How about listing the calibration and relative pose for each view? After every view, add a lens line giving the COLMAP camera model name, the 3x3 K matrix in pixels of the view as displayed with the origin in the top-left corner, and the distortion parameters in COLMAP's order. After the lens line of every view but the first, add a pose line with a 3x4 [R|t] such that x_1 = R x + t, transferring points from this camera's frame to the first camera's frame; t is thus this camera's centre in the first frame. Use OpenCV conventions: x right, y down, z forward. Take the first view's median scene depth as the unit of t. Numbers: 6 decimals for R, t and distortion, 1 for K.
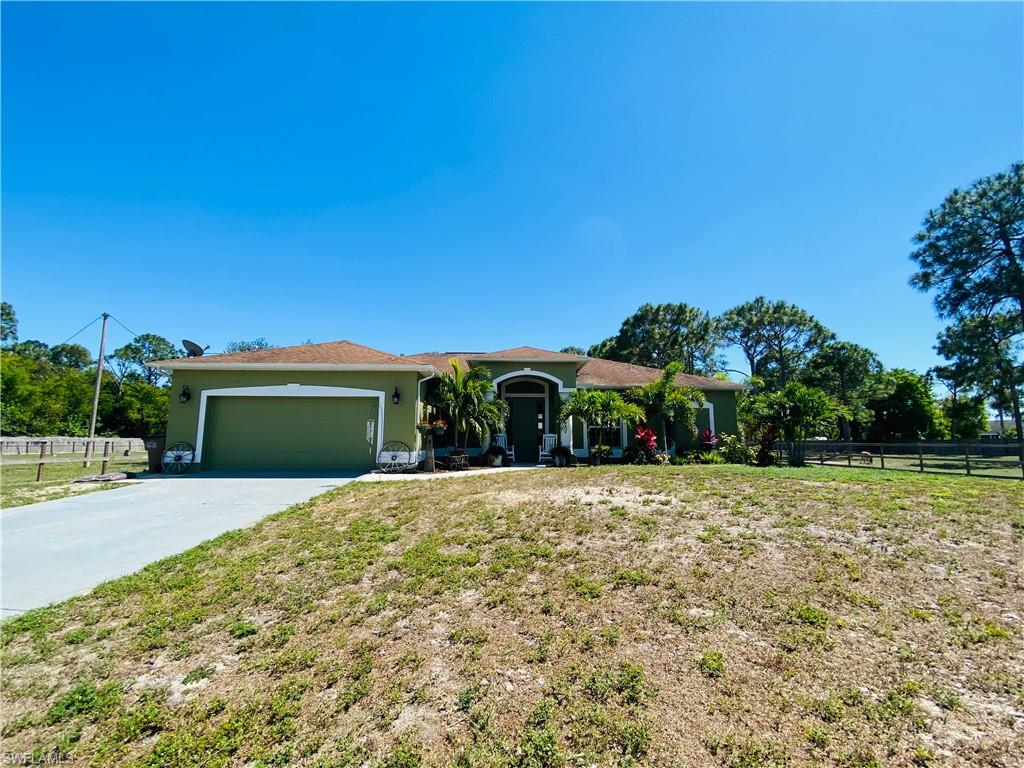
lens RADIAL K [[410.1, 0, 512.0], [0, 410.1, 384.0], [0, 0, 1]] dist [0.012773, -0.000194]
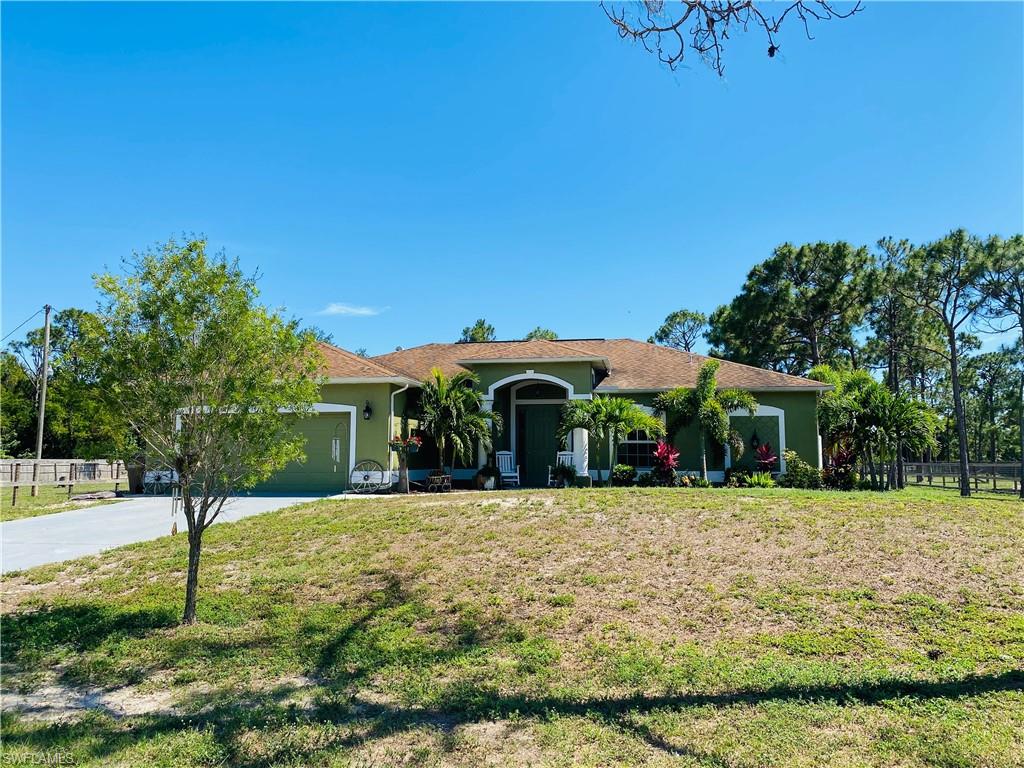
lens RADIAL K [[772.2, 0, 519.2], [0, 772.2, 355.1], [0, 0, 1]] dist [0.051800, 0.002057]
pose [[0.982948, -0.027716, -0.181782, 0.309012], [0.026962, 0.999615, -0.006621, -0.062287], [0.181896, 0.001607, 0.983316, -0.538617]]
